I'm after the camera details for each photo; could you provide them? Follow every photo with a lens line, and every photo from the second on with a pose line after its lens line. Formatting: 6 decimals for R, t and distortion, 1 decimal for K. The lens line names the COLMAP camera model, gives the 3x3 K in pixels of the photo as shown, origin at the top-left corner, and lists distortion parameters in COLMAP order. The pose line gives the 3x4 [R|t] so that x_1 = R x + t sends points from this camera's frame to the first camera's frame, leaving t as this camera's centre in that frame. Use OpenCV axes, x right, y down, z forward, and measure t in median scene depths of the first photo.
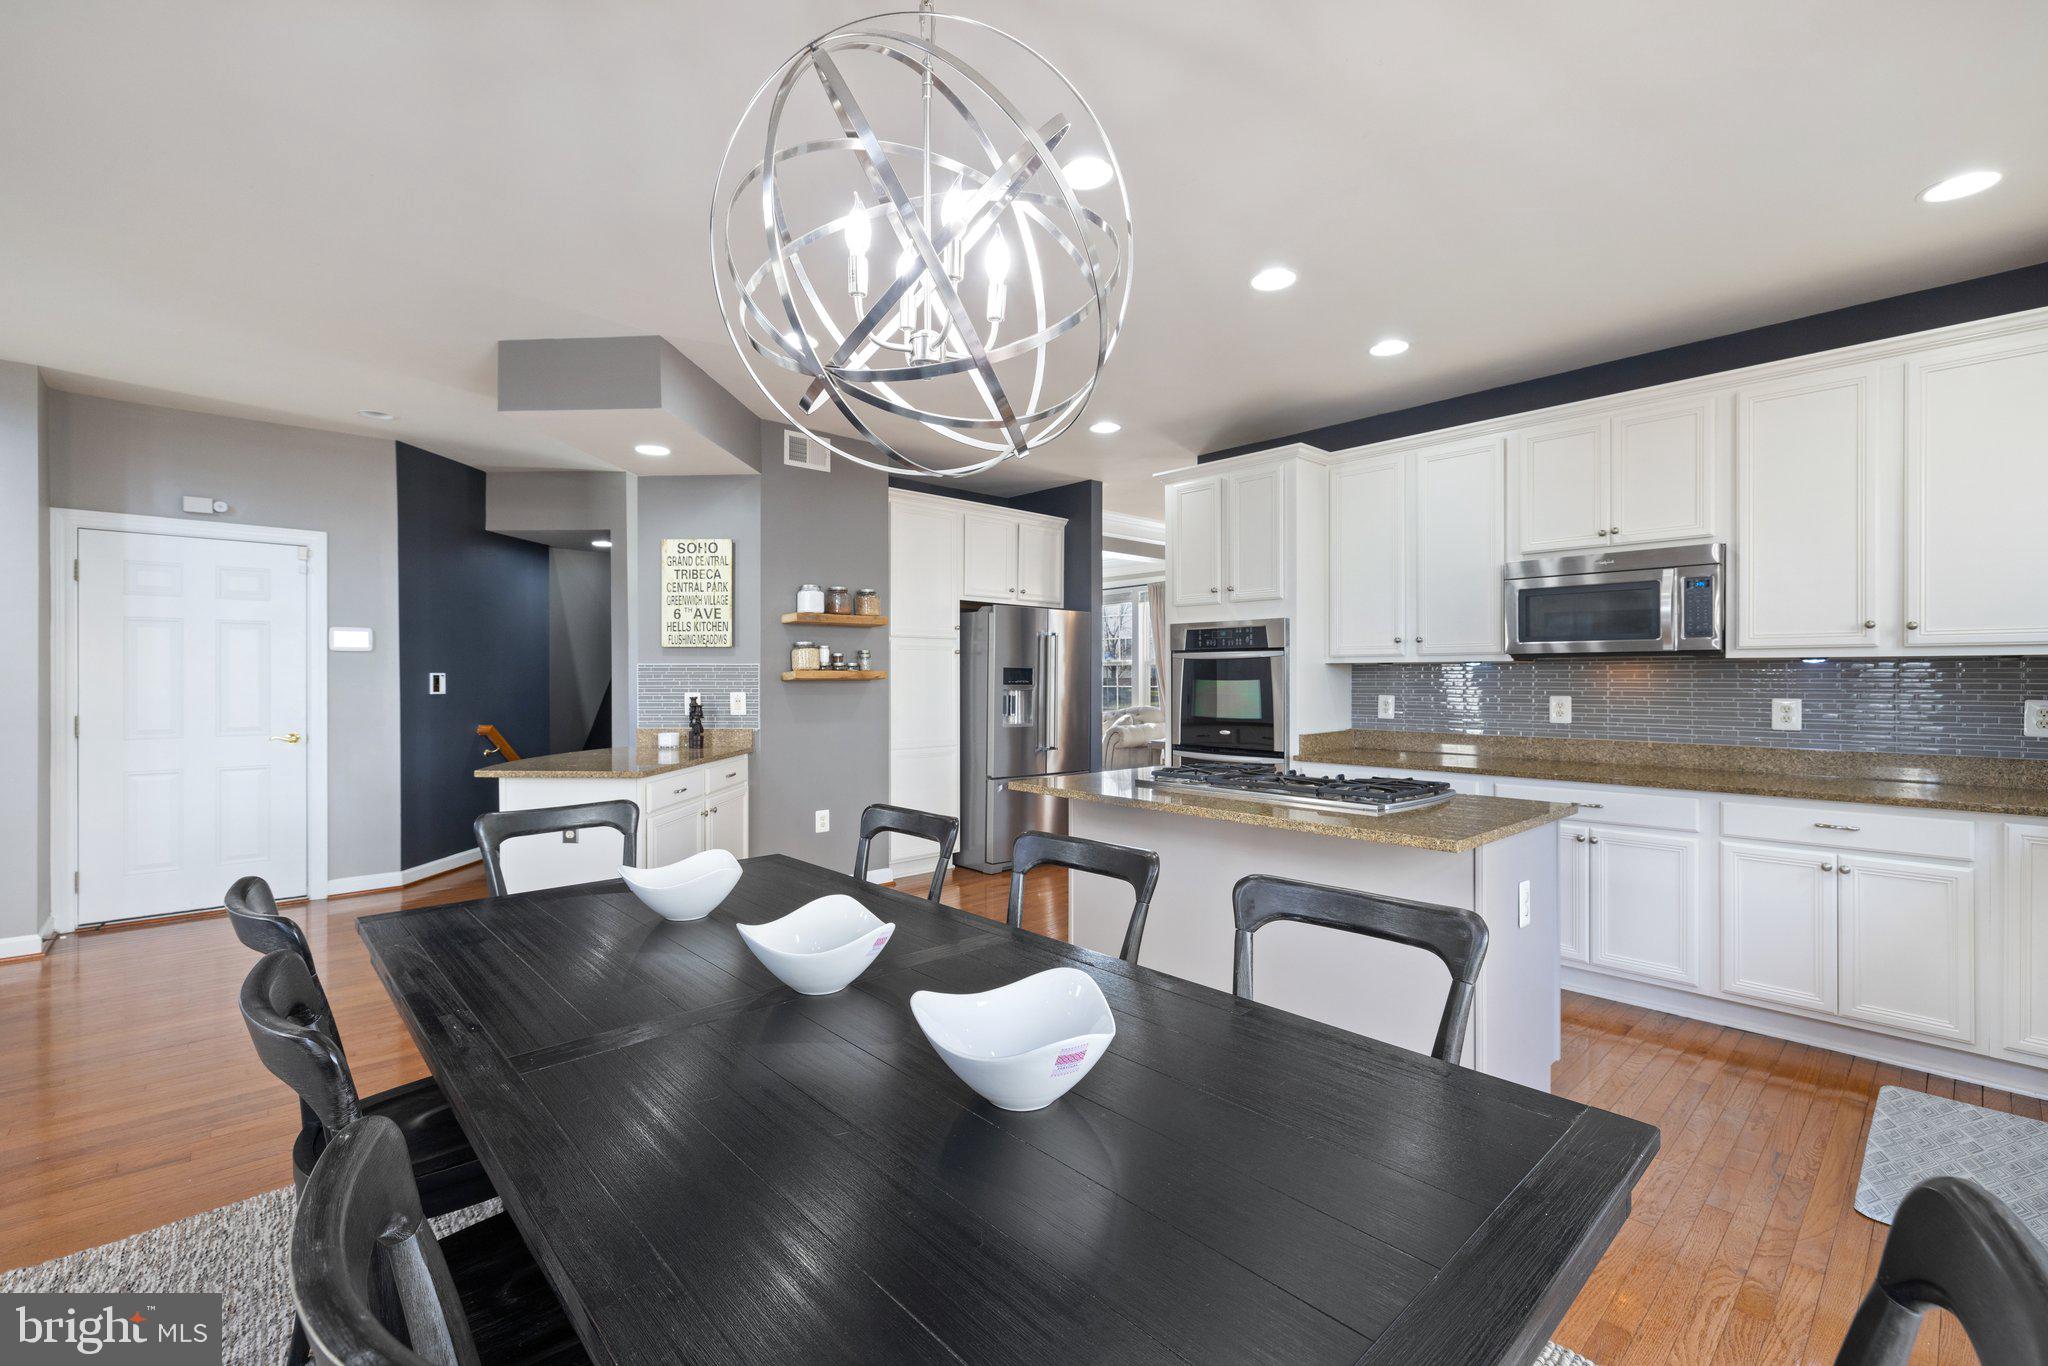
lens RADIAL K [[871.9, 0, 1007.1], [0, 871.9, 672.9], [0, 0, 1]] dist [0.002490, 0.000422]
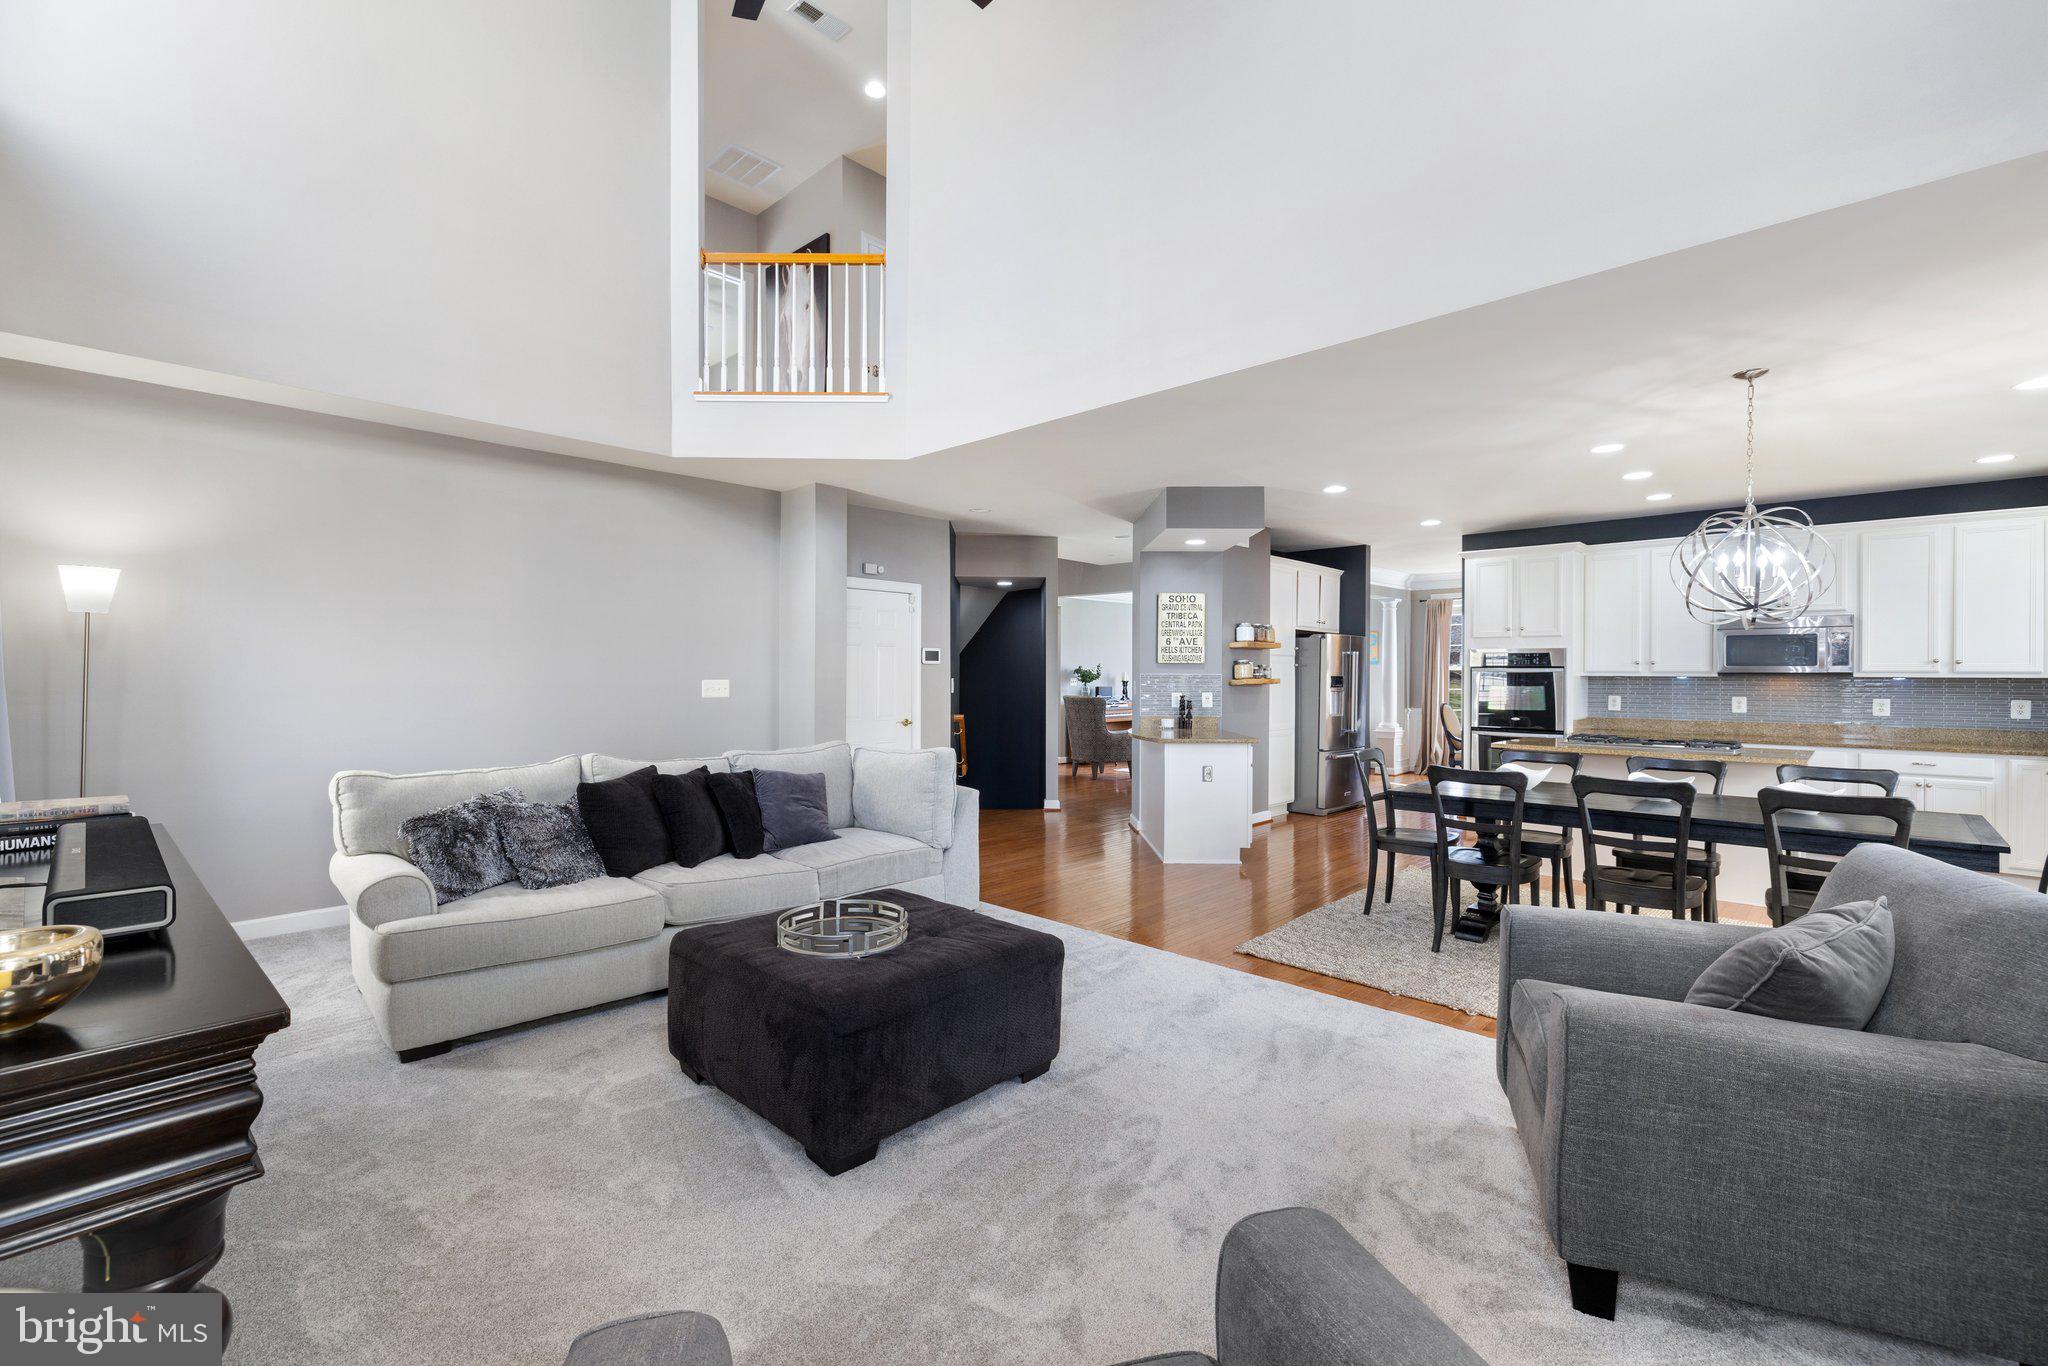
lens RADIAL K [[871.9, 0, 1007.1], [0, 871.9, 672.9], [0, 0, 1]] dist [0.002490, 0.000422]
pose [[0.998097, 0.004579, 0.061491, -0.783510], [-0.004772, 0.999984, 0.002987, -0.016281], [-0.061476, -0.003274, 0.998103, -0.533027]]
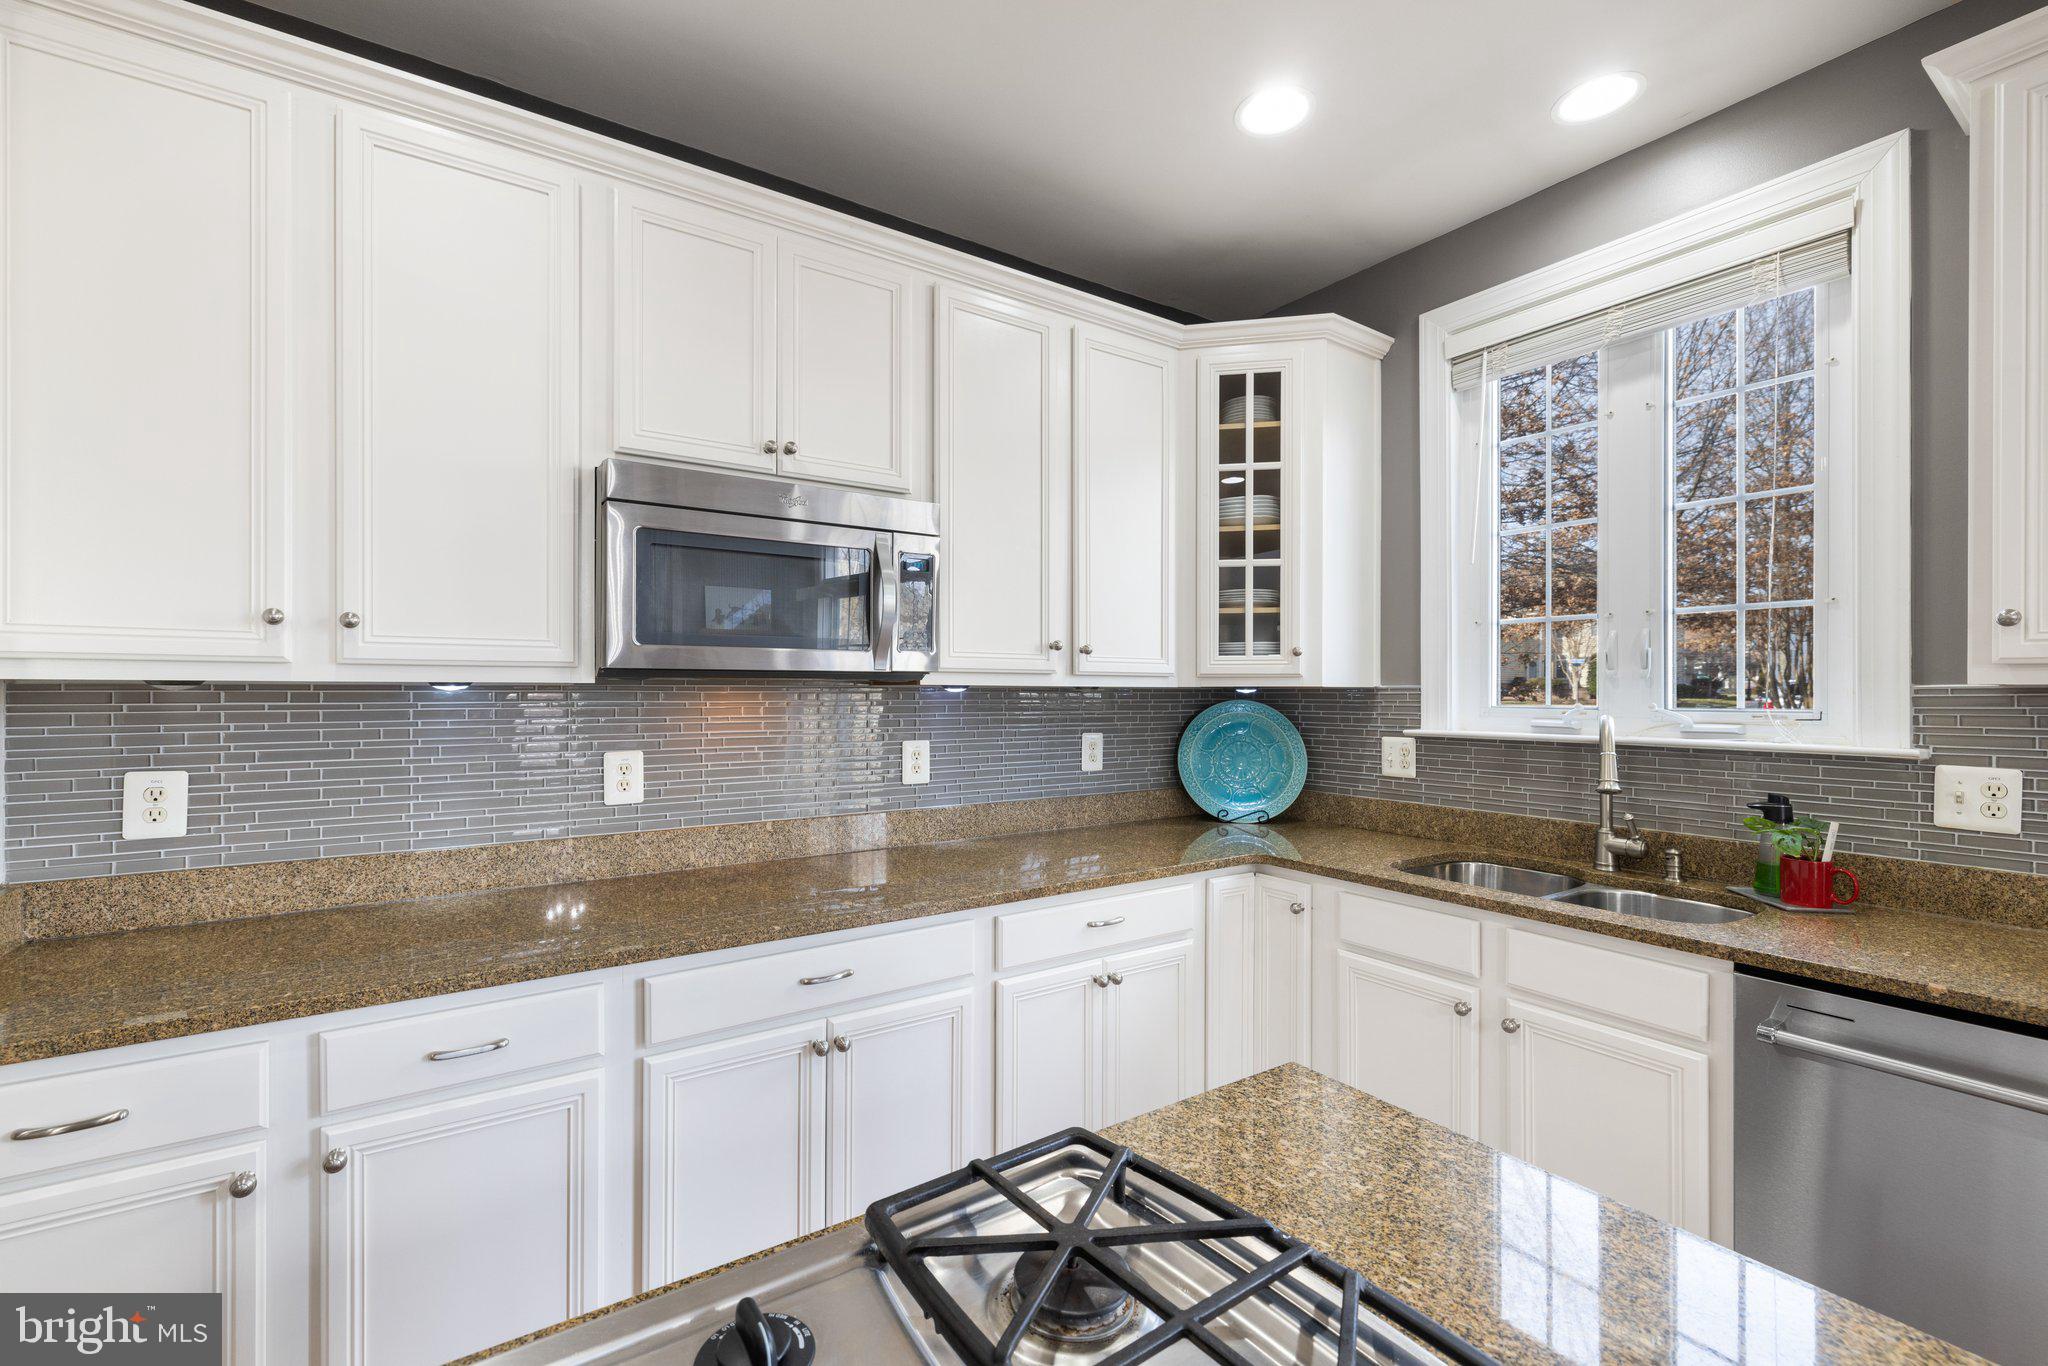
lens RADIAL K [[874.8, 0, 1015.1], [0, 874.8, 695.6], [0, 0, 1]] dist [-0.000162, -0.000019]
pose [[0.143876, -0.003141, 0.989591, 0.137373], [-0.006619, 0.999970, 0.004137, -0.008948], [-0.989574, -0.007145, 0.143851, 0.614526]]
